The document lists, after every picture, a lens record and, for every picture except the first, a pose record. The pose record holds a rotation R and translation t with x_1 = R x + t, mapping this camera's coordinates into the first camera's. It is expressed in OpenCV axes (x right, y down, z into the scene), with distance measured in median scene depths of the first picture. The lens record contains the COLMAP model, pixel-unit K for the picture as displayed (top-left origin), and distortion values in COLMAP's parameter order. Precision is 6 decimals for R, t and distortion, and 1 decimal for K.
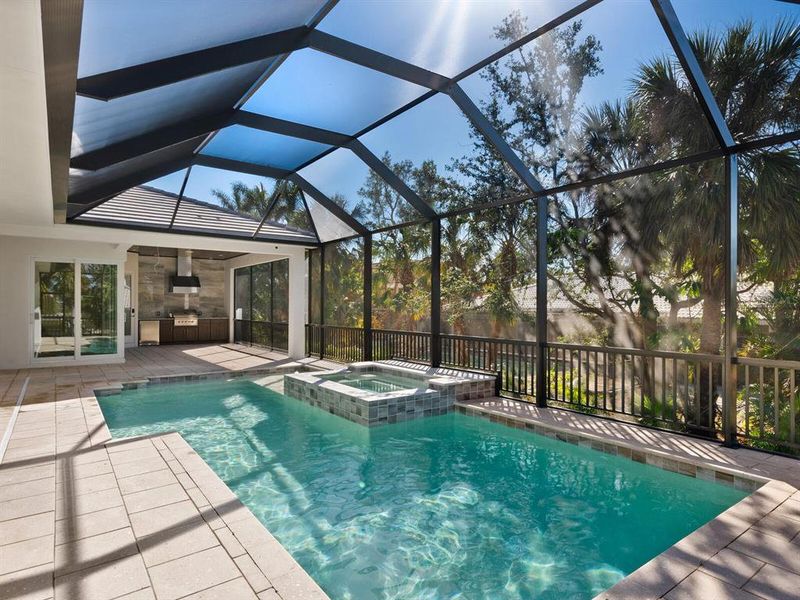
lens RADIAL K [[463.0, 0, 400.5], [0, 463.0, 310.7], [0, 0, 1]] dist [-0.001467, -0.000802]
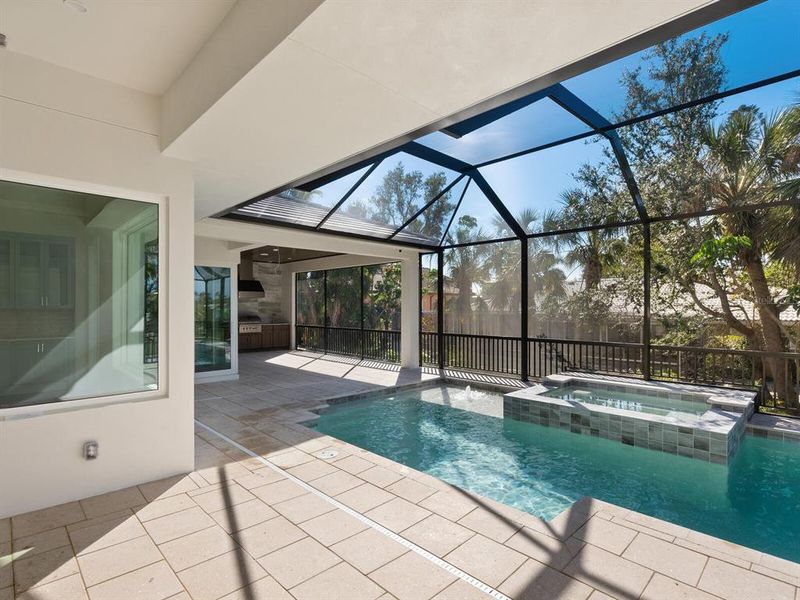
lens RADIAL K [[413.4, 0, 403.4], [0, 413.4, 306.2], [0, 0, 1]] dist [0.000890, 0.000128]
pose [[0.989632, -0.004774, 0.143550, -0.274424], [0.006292, 0.999929, -0.010122, -0.011223], [-0.143492, 0.010920, 0.989591, 0.124825]]
